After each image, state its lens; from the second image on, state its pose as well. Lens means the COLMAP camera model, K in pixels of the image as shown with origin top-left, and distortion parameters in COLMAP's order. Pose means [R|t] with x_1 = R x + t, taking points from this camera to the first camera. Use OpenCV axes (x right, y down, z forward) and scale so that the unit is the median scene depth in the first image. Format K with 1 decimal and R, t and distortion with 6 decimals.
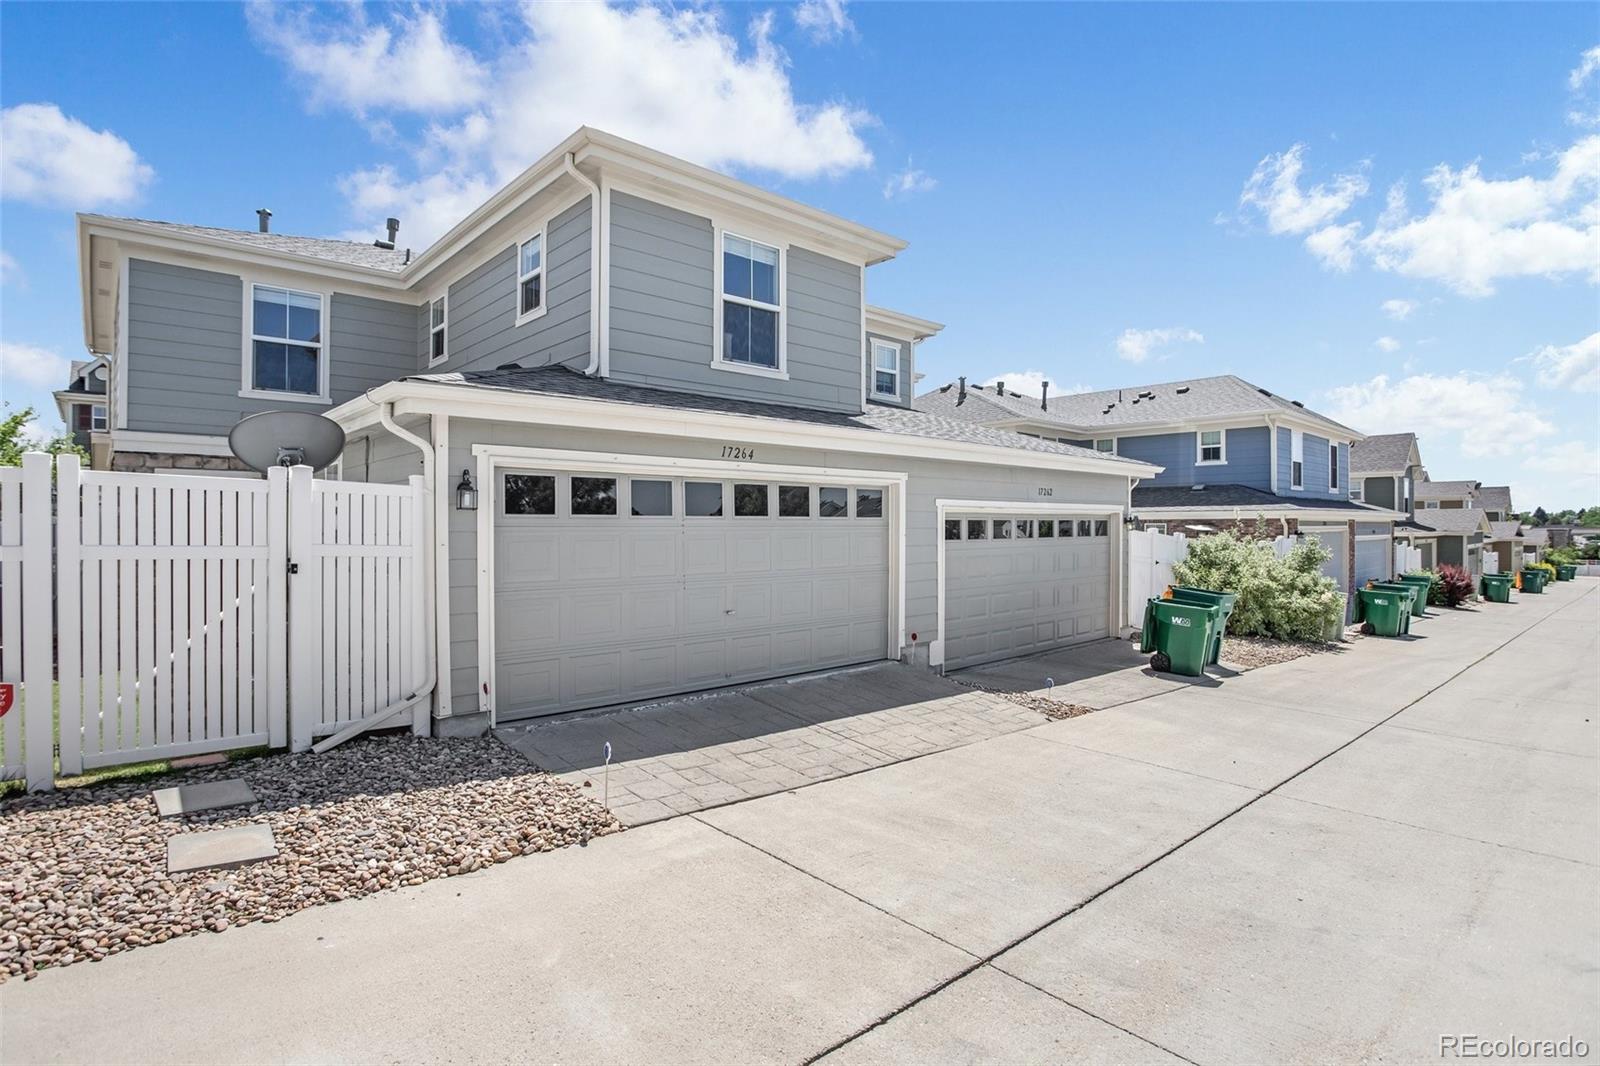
lens RADIAL K [[759.6, 0, 800.0], [0, 759.6, 533.0], [0, 0, 1]] dist [-0.045790, 0.000961]
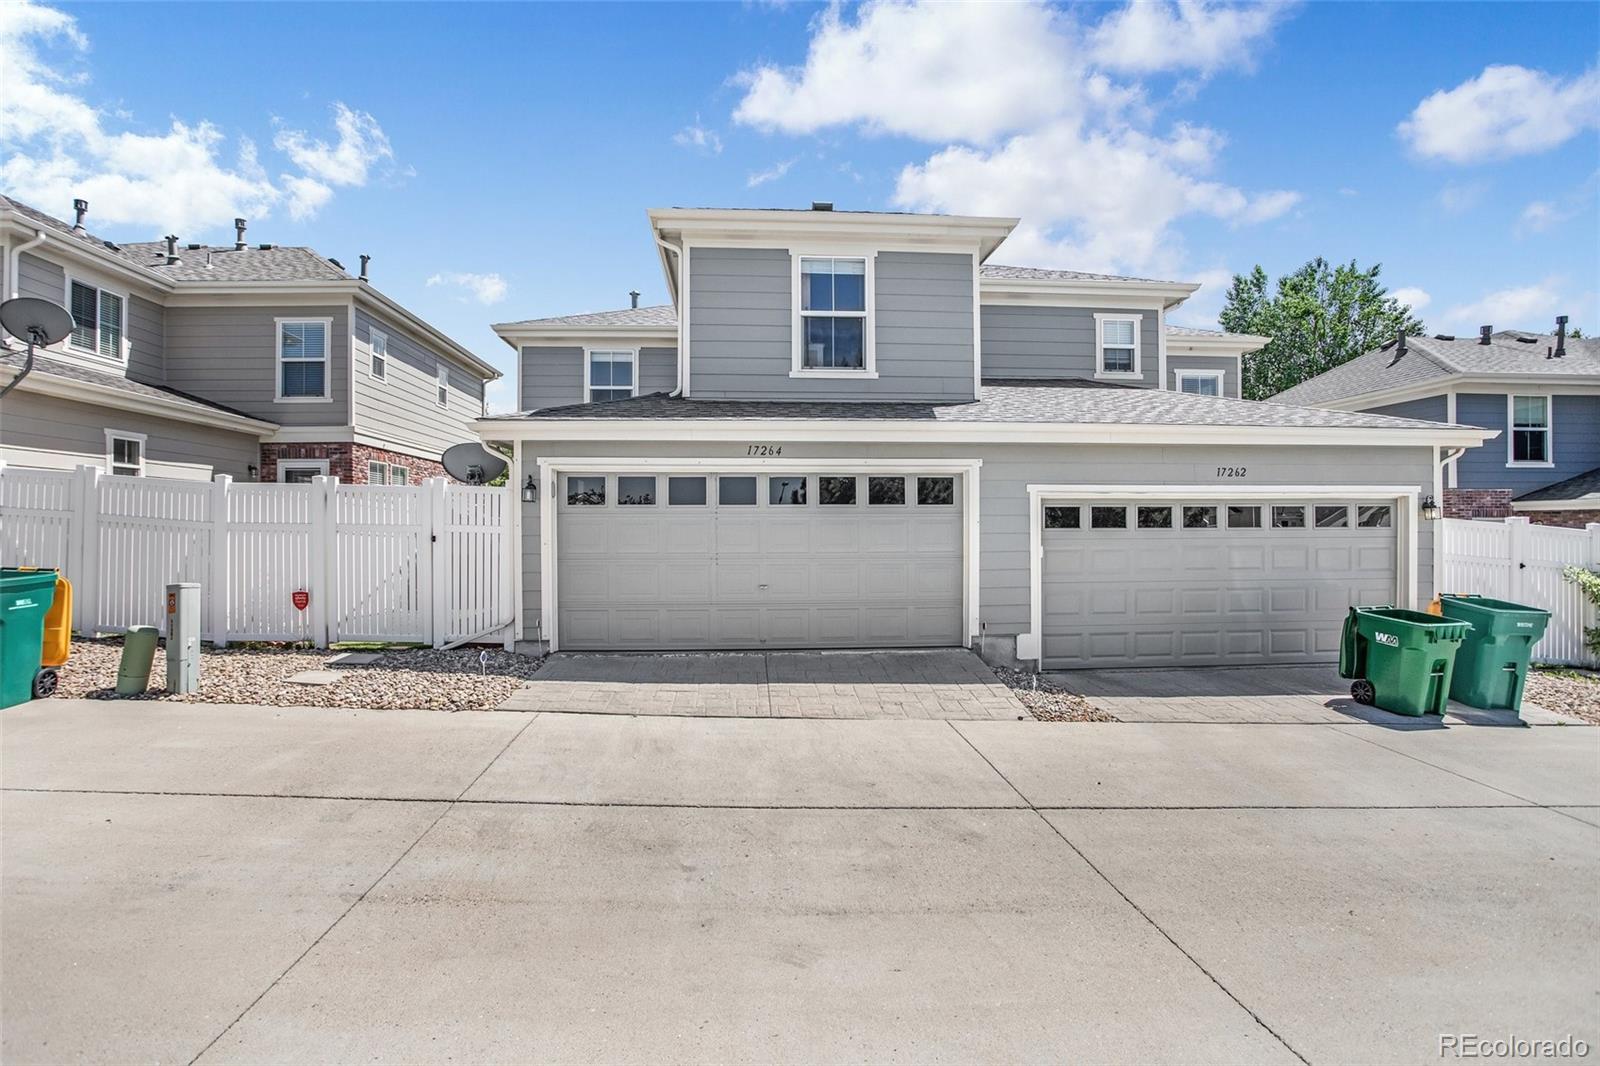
lens RADIAL K [[759.6, 0, 800.0], [0, 759.6, 533.0], [0, 0, 1]] dist [-0.045790, 0.000961]
pose [[0.801870, 0.003796, -0.597486, 0.584000], [-0.003702, 0.999992, 0.001385, 0.017500], [0.597487, 0.001101, 0.801878, 0.082904]]
